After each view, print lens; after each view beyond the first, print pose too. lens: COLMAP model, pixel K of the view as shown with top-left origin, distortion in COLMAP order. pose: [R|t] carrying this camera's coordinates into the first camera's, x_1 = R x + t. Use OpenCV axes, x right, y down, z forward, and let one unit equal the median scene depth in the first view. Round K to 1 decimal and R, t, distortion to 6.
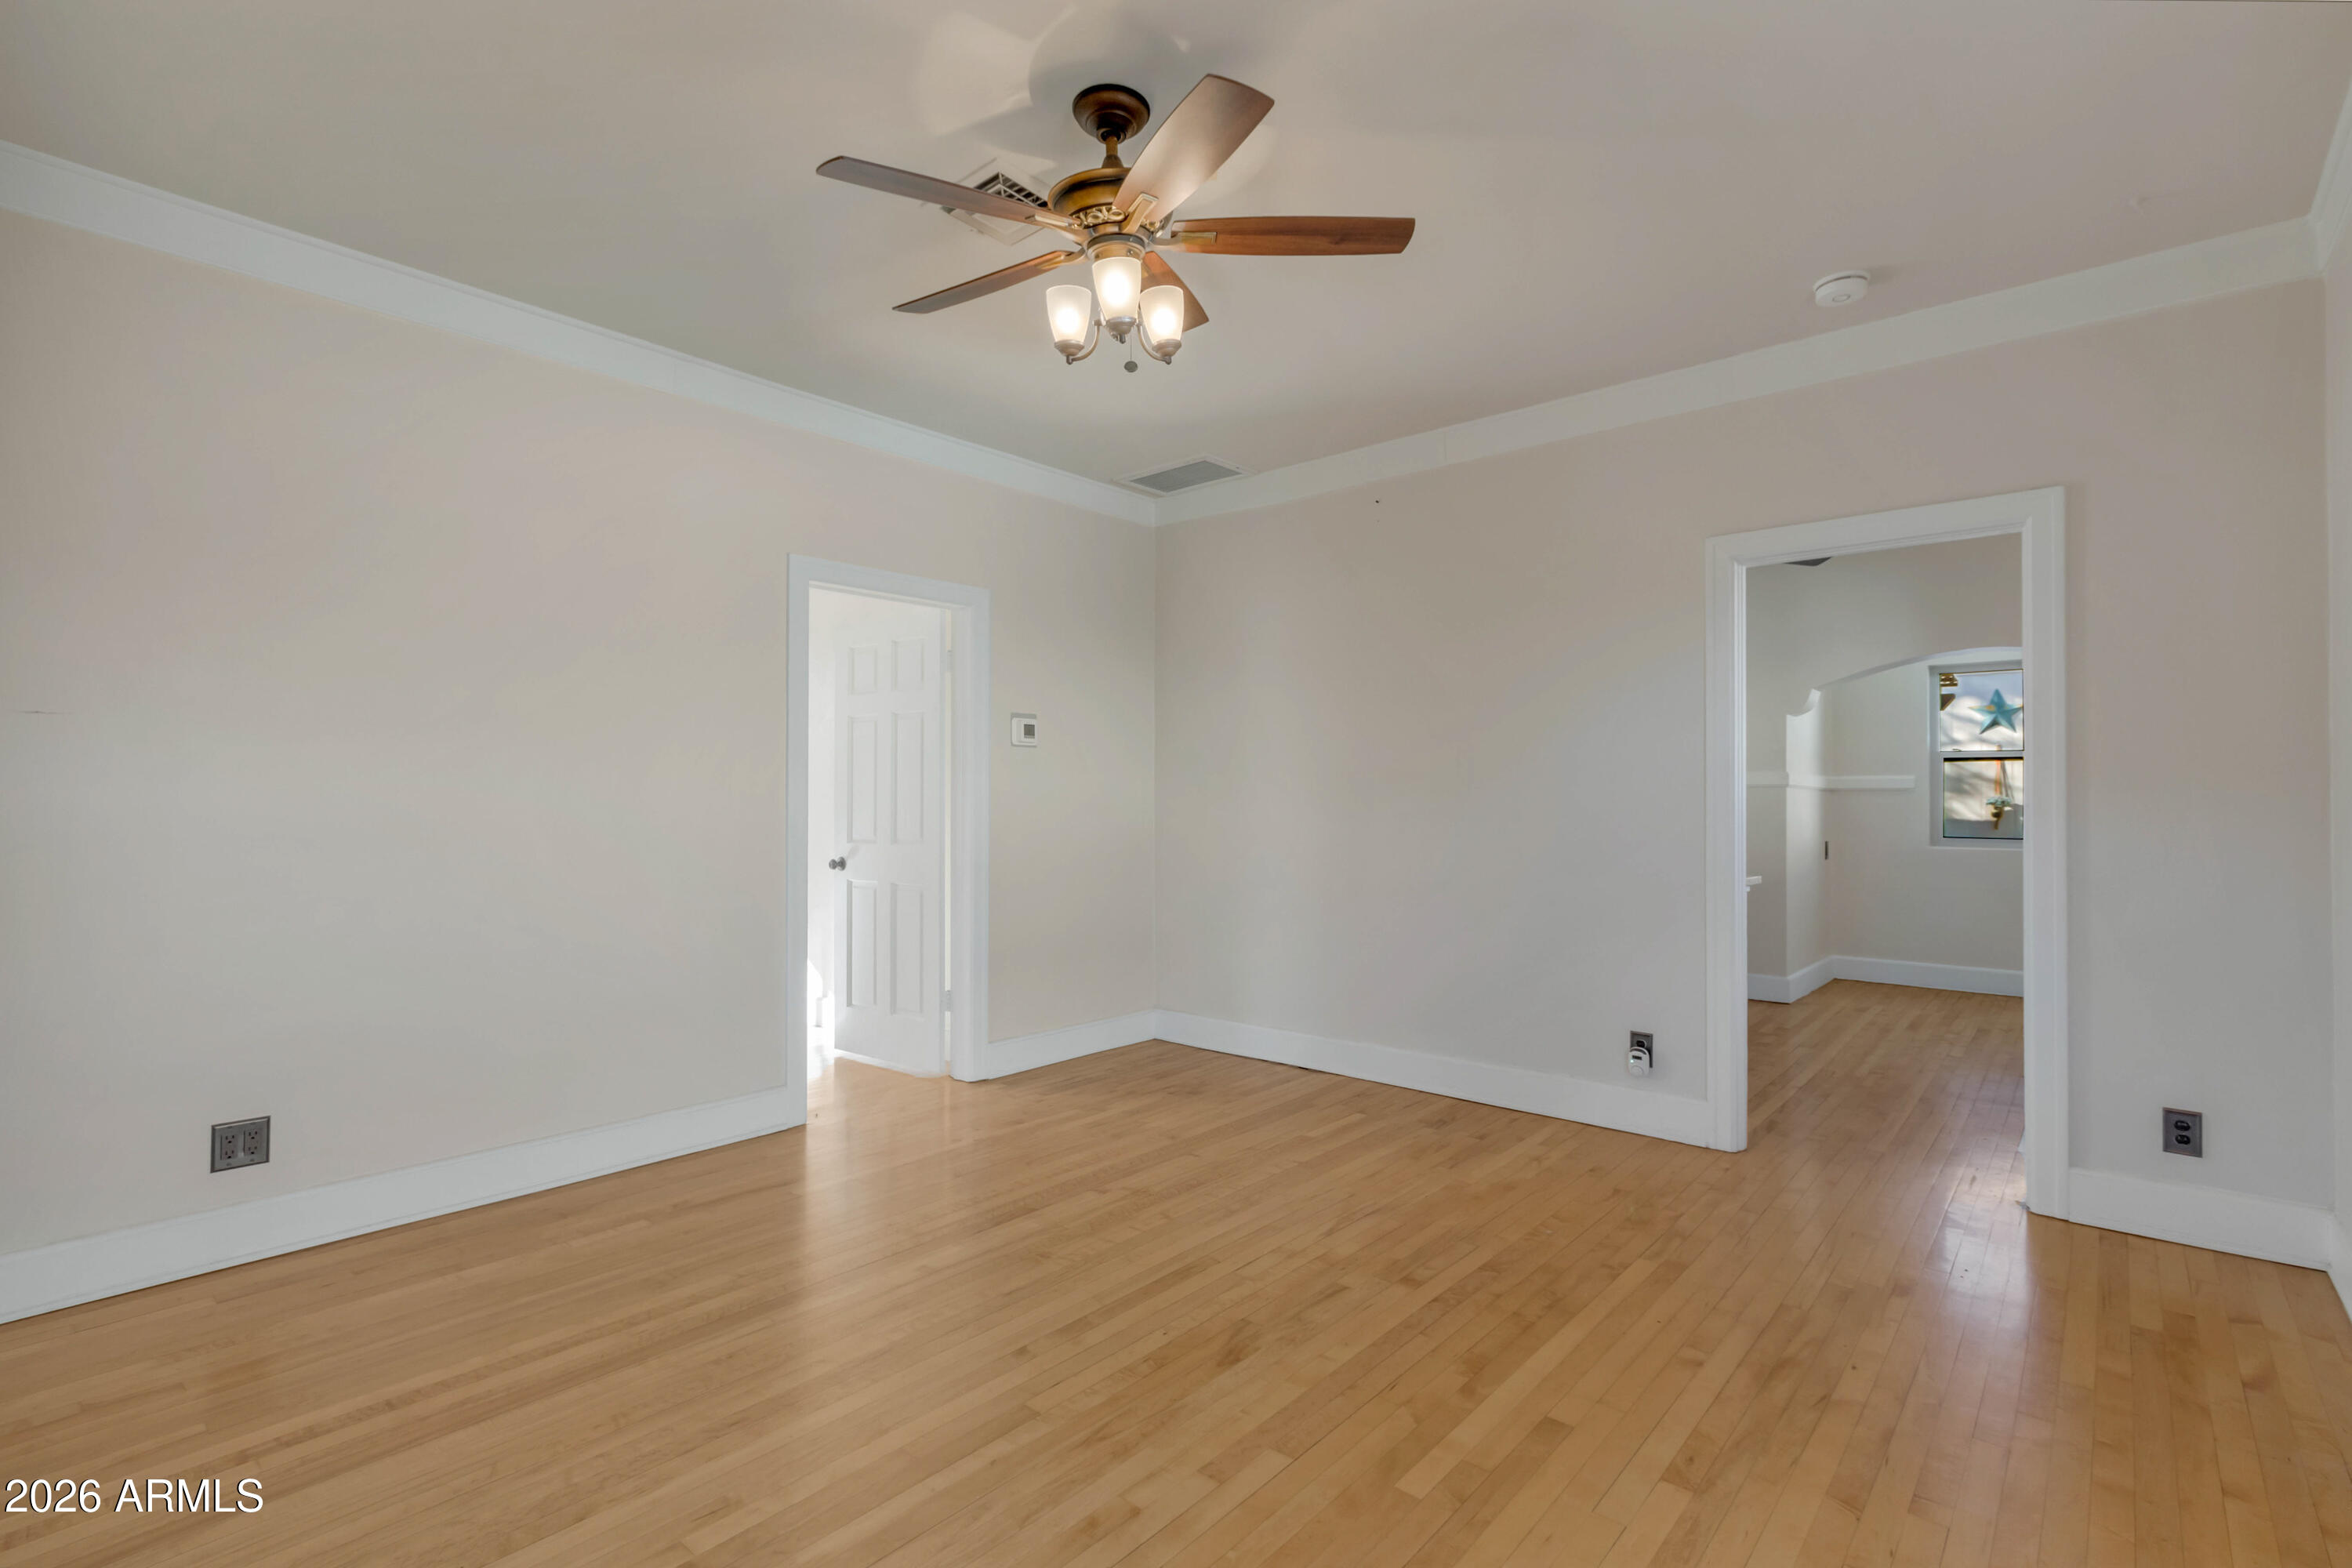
lens RADIAL K [[1123.5, 0, 1163.7], [0, 1123.5, 786.8], [0, 0, 1]] dist [0.013058, -0.004892]
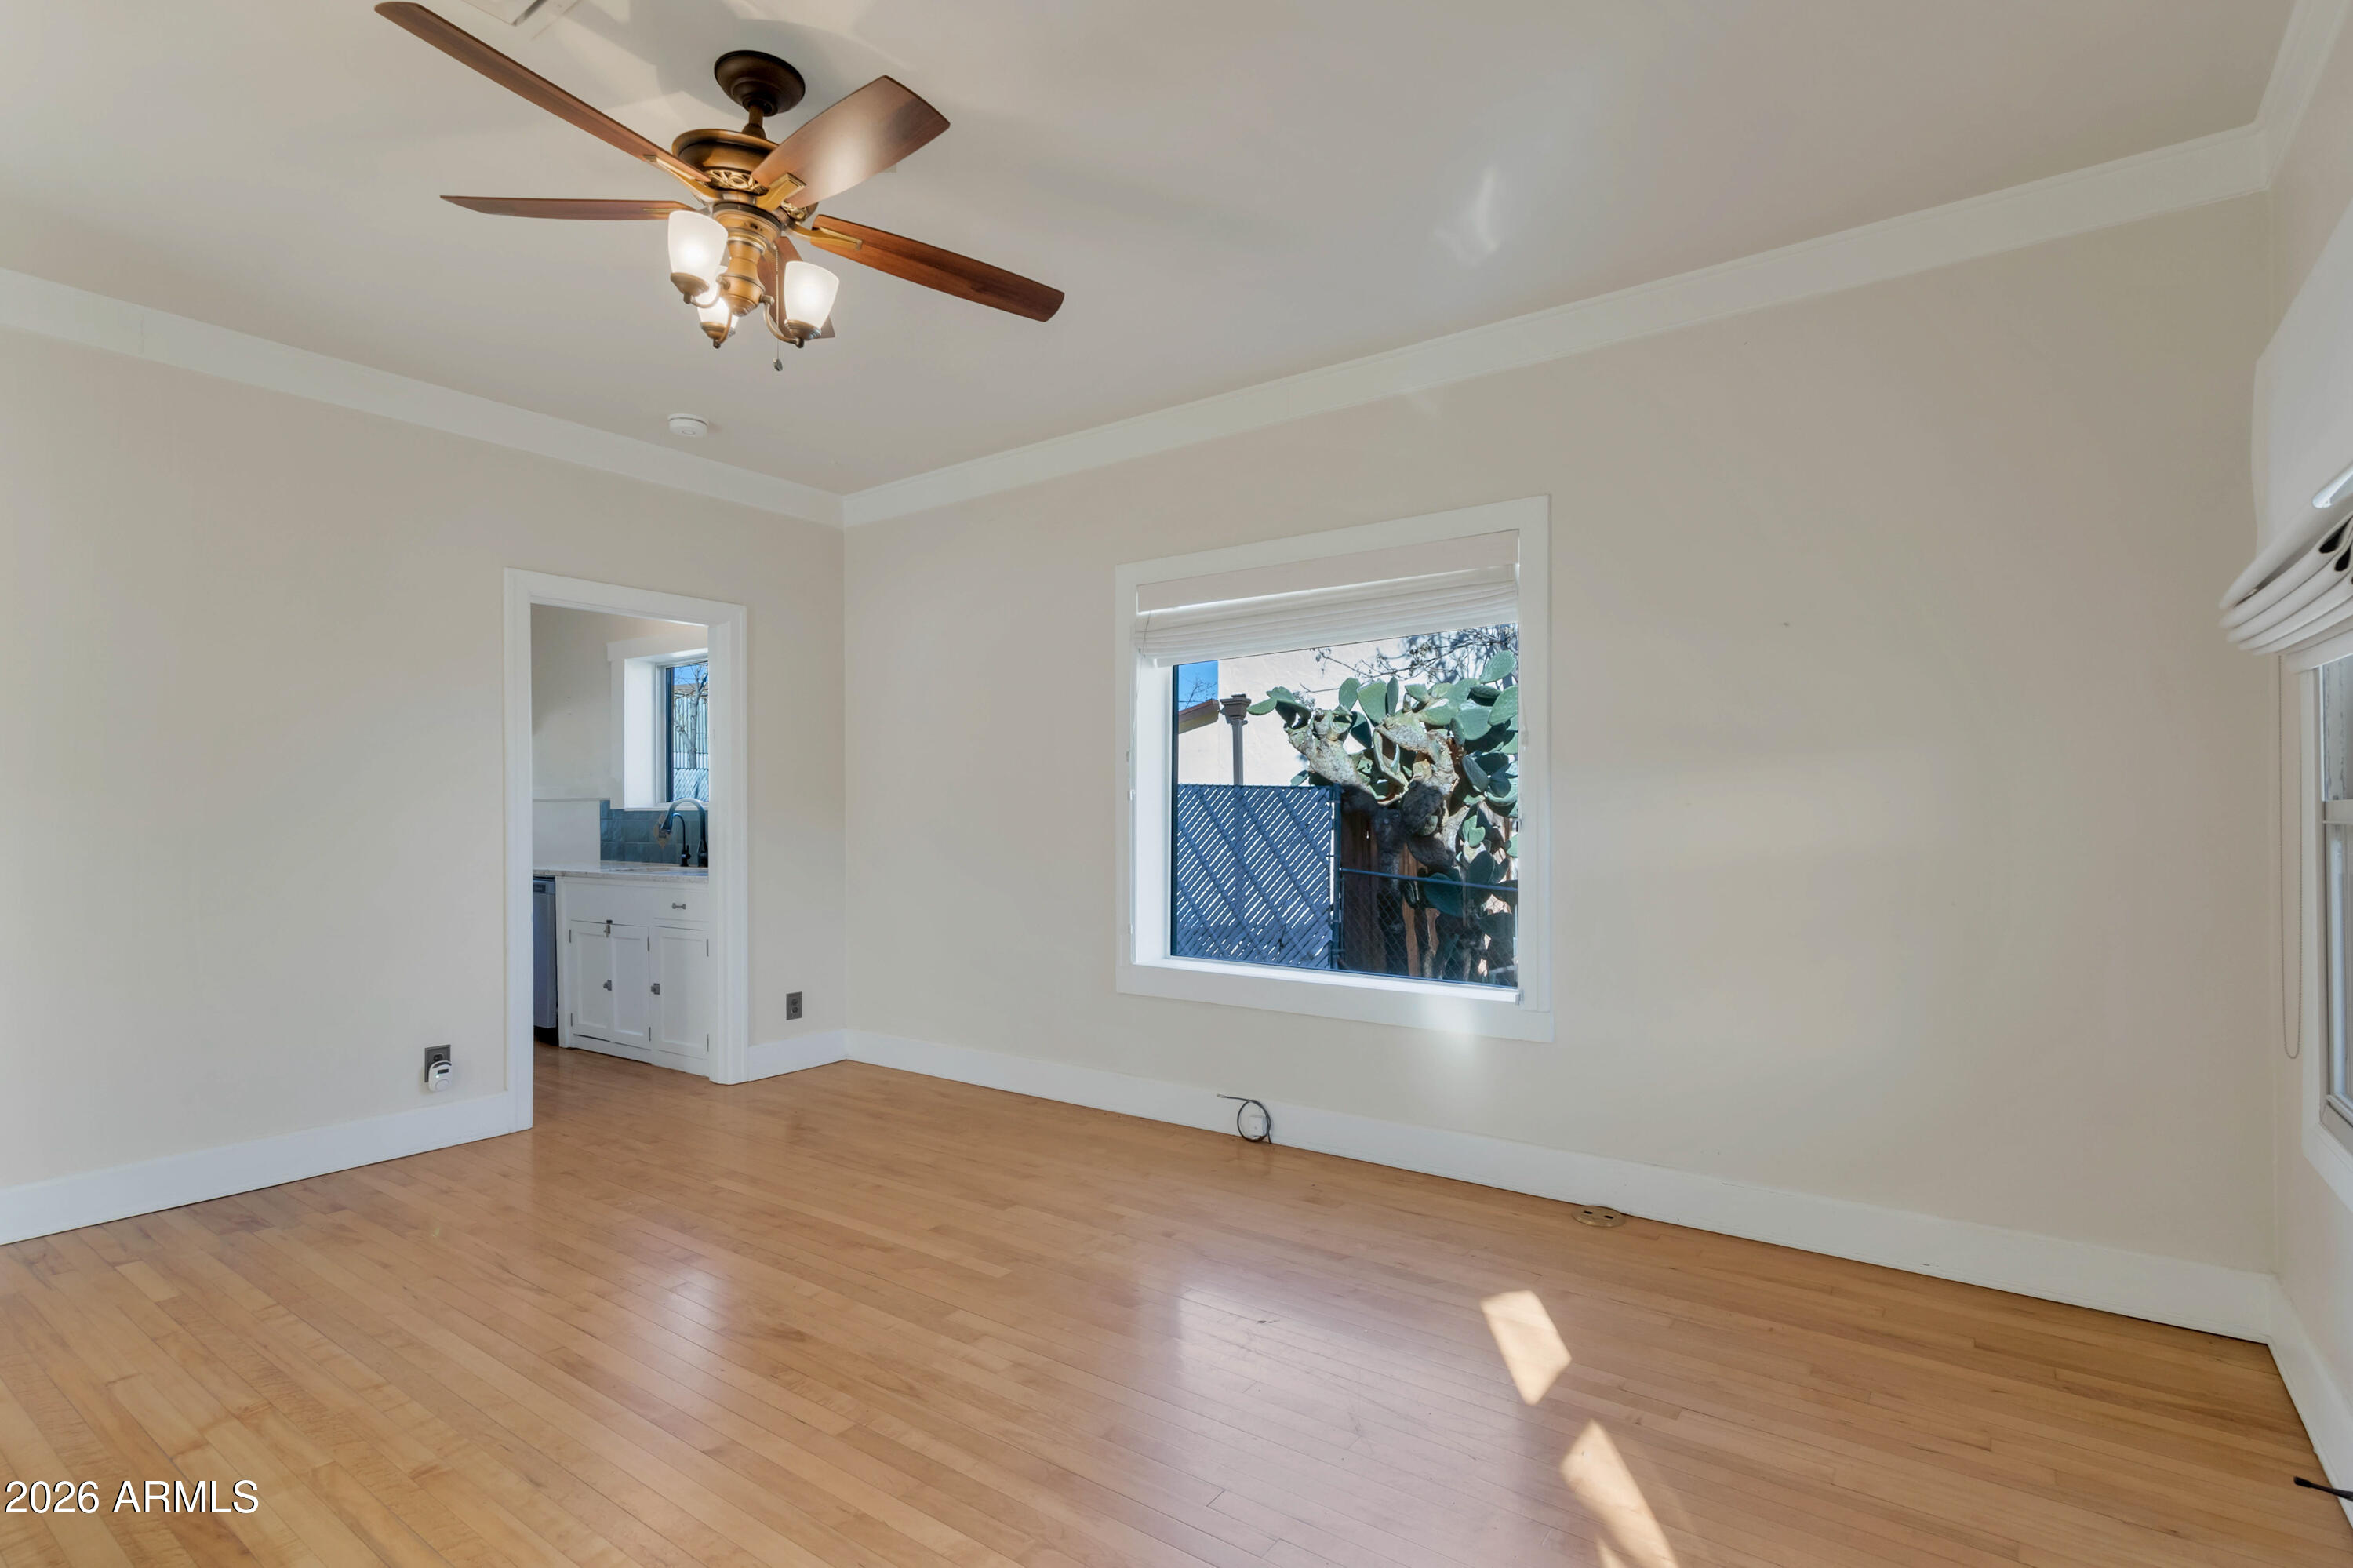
lens RADIAL K [[1124.0, 0, 1194.7], [0, 1124.0, 783.6], [0, 0, 1]] dist [0.013058, -0.004892]
pose [[-0.125561, 0.024762, 0.991777, -0.850398], [-0.008317, 0.999627, -0.026011, 0.013118], [-0.992051, -0.011514, -0.125308, 0.622628]]
